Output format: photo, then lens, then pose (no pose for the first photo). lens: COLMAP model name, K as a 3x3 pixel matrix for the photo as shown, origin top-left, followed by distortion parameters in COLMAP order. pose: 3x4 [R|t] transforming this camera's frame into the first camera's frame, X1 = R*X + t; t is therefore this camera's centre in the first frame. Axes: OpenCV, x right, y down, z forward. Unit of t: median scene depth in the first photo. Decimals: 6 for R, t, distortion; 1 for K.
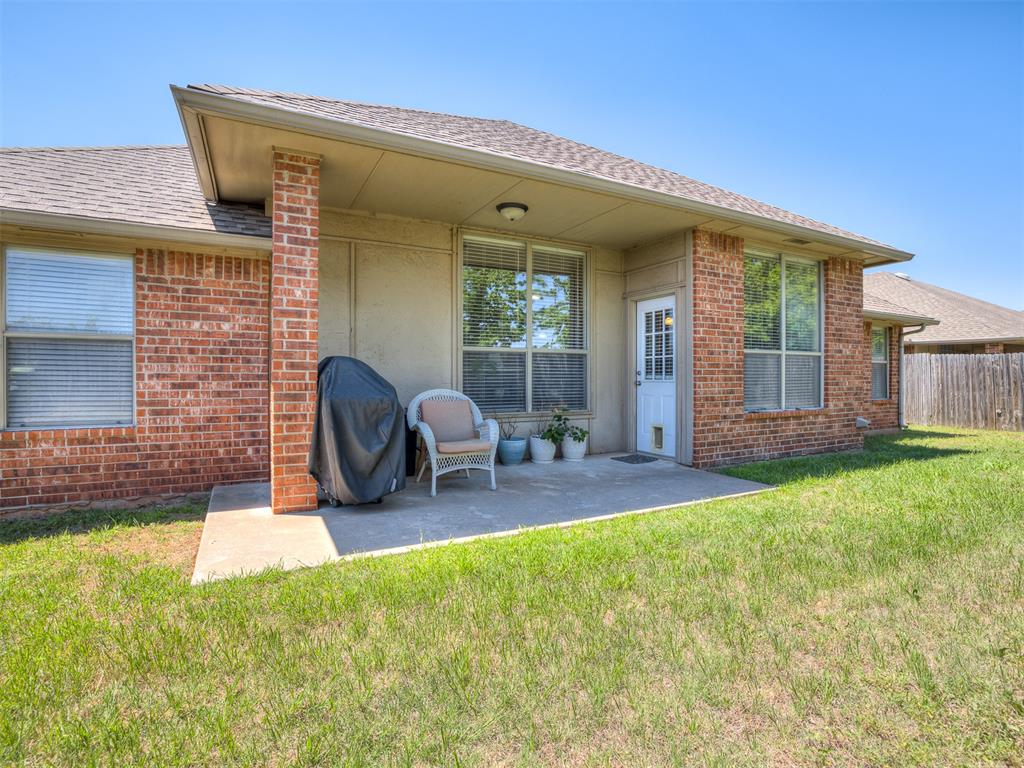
lens RADIAL K [[496.9, 0, 502.6], [0, 496.9, 376.3], [0, 0, 1]] dist [-0.028299, 0.002316]
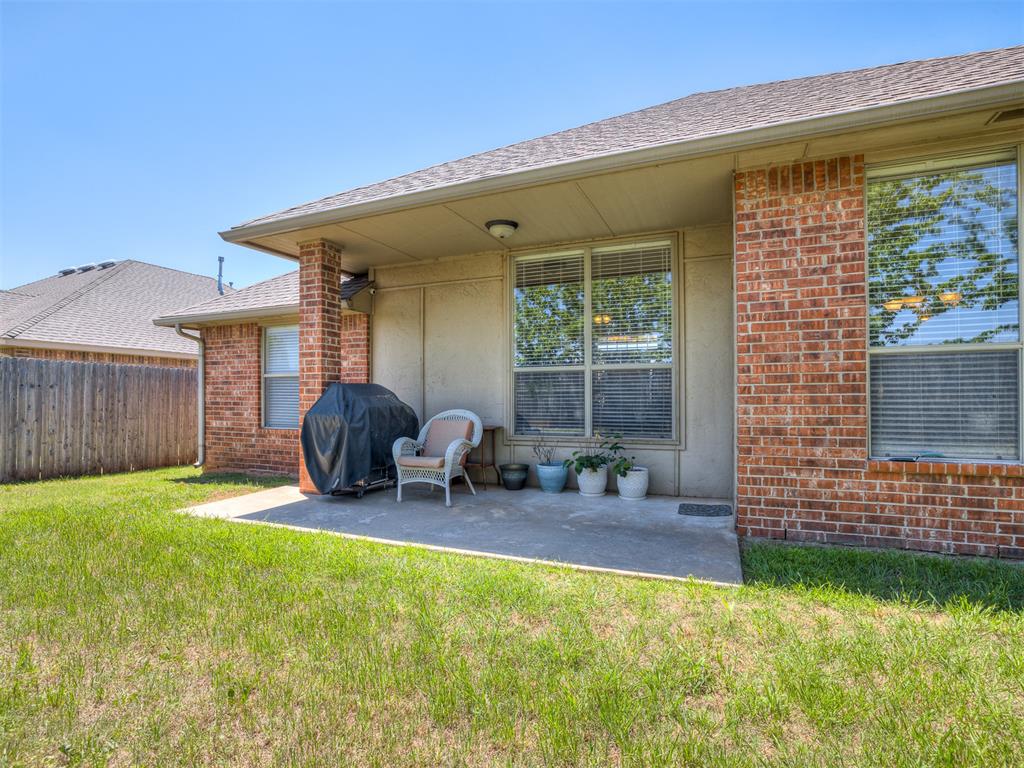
lens RADIAL K [[496.9, 0, 509.5], [0, 496.9, 394.9], [0, 0, 1]] dist [-0.028299, 0.002316]
pose [[0.648165, -0.007305, -0.761465, 0.665878], [0.005073, 0.999973, -0.005274, 0.000387], [0.761483, -0.000445, 0.648184, 0.326479]]
